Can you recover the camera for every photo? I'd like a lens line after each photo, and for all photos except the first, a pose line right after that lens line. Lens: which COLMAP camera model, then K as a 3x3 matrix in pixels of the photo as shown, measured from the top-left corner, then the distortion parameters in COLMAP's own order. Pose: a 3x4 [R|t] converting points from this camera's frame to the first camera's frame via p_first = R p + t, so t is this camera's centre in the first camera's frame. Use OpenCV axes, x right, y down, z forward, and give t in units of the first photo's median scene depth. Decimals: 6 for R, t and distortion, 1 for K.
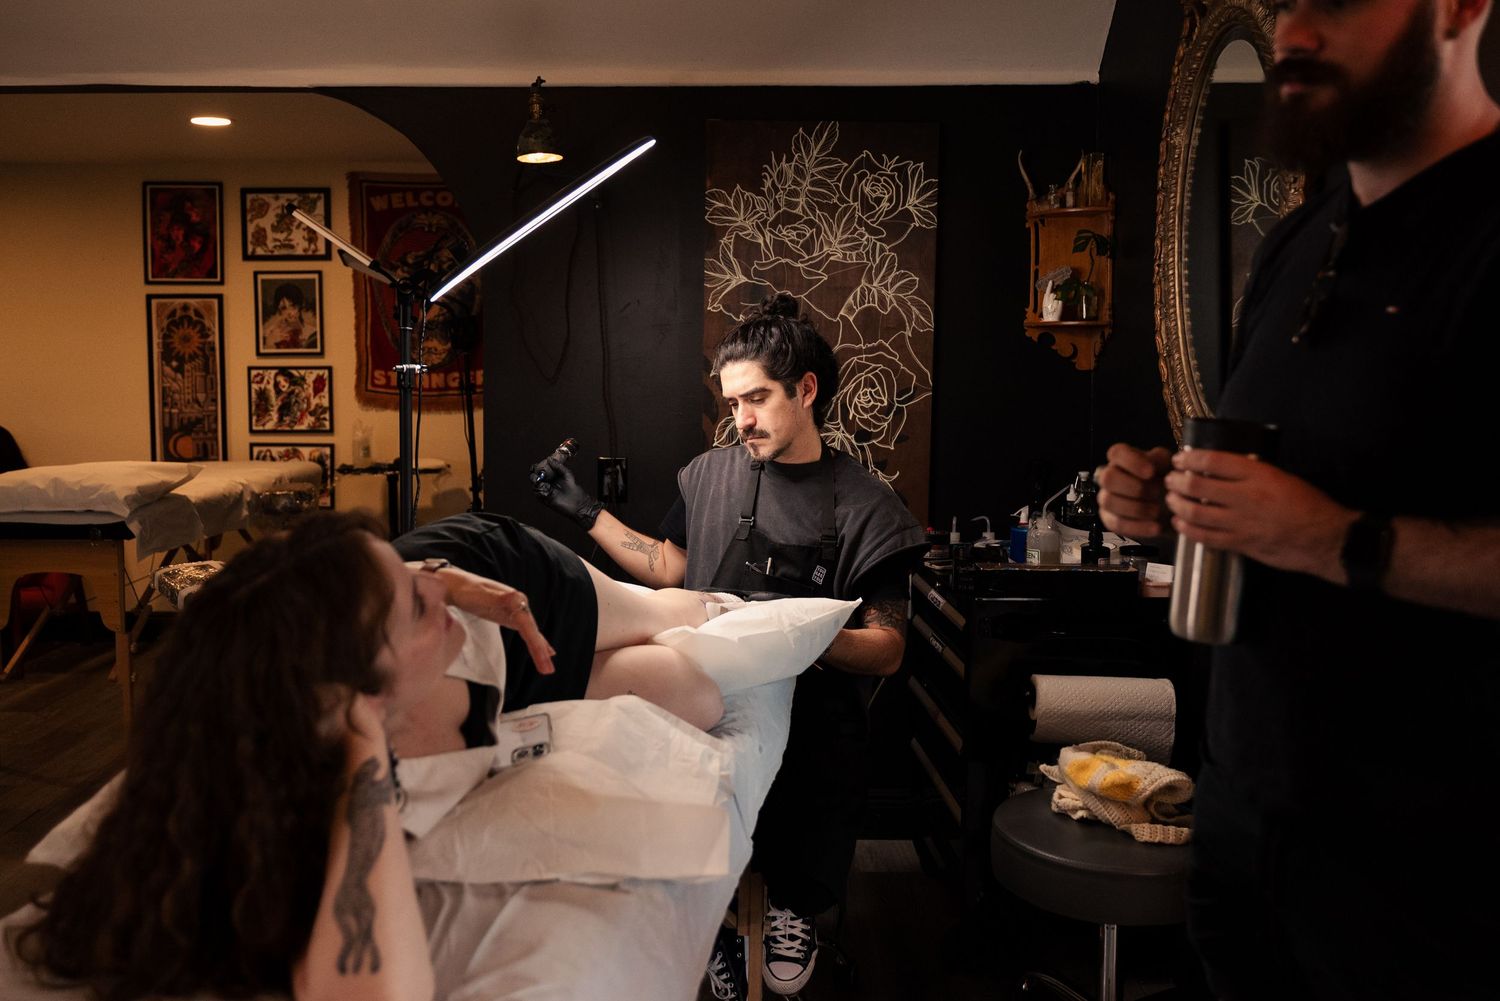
lens RADIAL K [[1357.2, 0, 750.0], [0, 1357.2, 500.5], [0, 0, 1]] dist [0.003027, 0.004284]
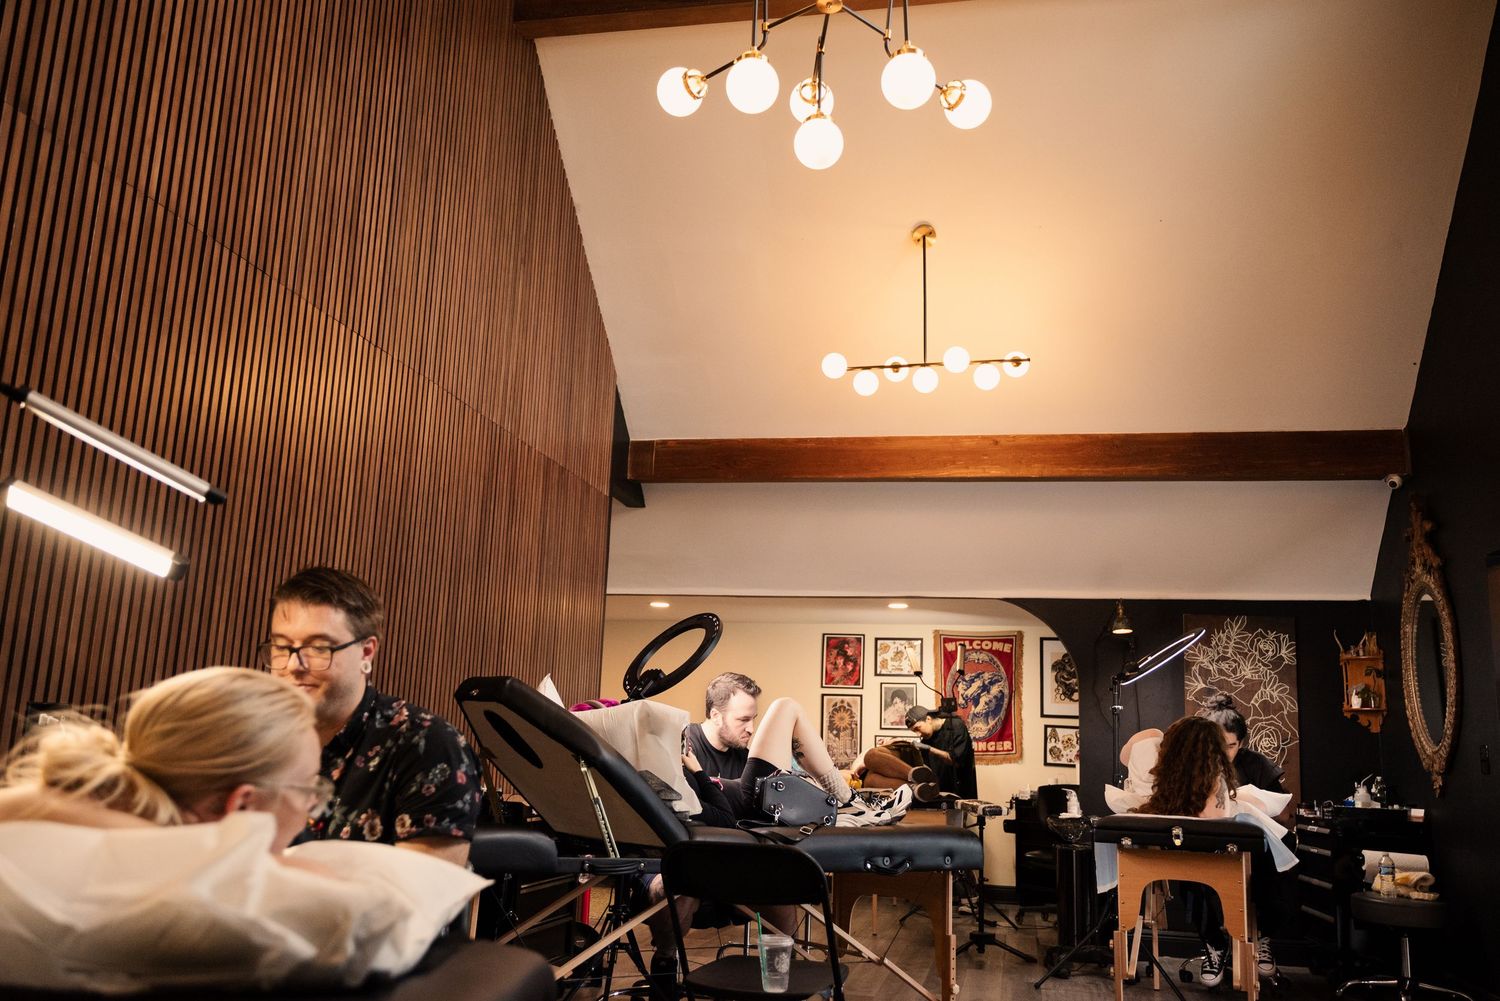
lens RADIAL K [[1357.2, 0, 750.0], [0, 1357.2, 500.5], [0, 0, 1]] dist [0.003027, 0.004284]
pose [[0.982660, -0.000899, -0.185415, -0.315301], [-0.057943, 0.948417, -0.311684, 0.275609], [0.176131, 0.317023, 0.931920, -1.247966]]
